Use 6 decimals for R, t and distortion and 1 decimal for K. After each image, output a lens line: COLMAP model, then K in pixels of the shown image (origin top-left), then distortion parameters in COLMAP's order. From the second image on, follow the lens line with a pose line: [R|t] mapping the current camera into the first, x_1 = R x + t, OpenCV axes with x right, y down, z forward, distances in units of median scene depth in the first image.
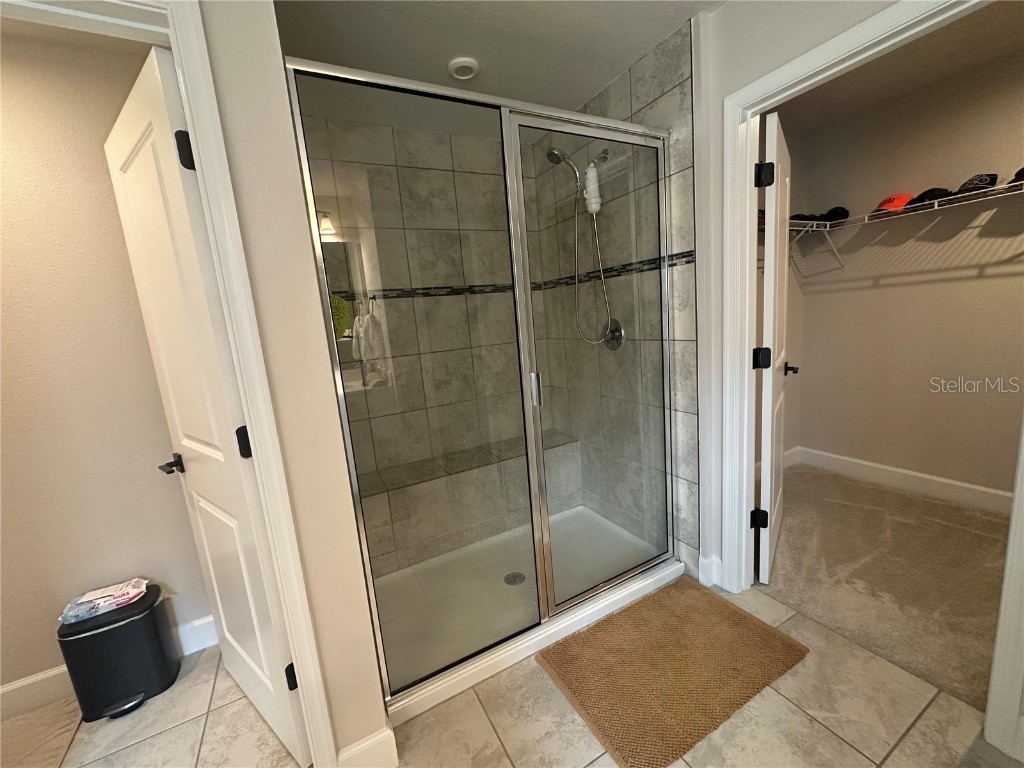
lens RADIAL K [[410.1, 0, 507.9], [0, 410.1, 382.9], [0, 0, 1]] dist [-0.002469, -0.000062]
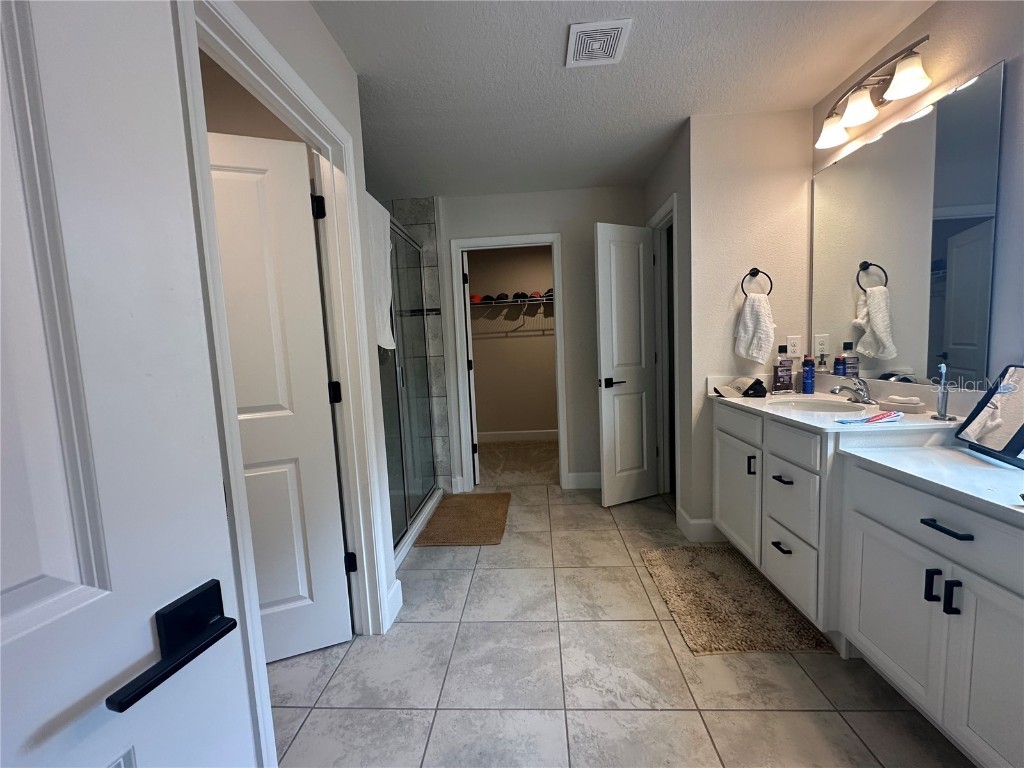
lens RADIAL K [[410.1, 0, 509.7], [0, 410.1, 383.1], [0, 0, 1]] dist [-0.002469, -0.000062]
pose [[0.528076, -0.017375, 0.849019, -0.939255], [0.140300, 0.987836, -0.067048, 0.181409], [-0.837527, 0.154524, 0.524091, -0.203022]]
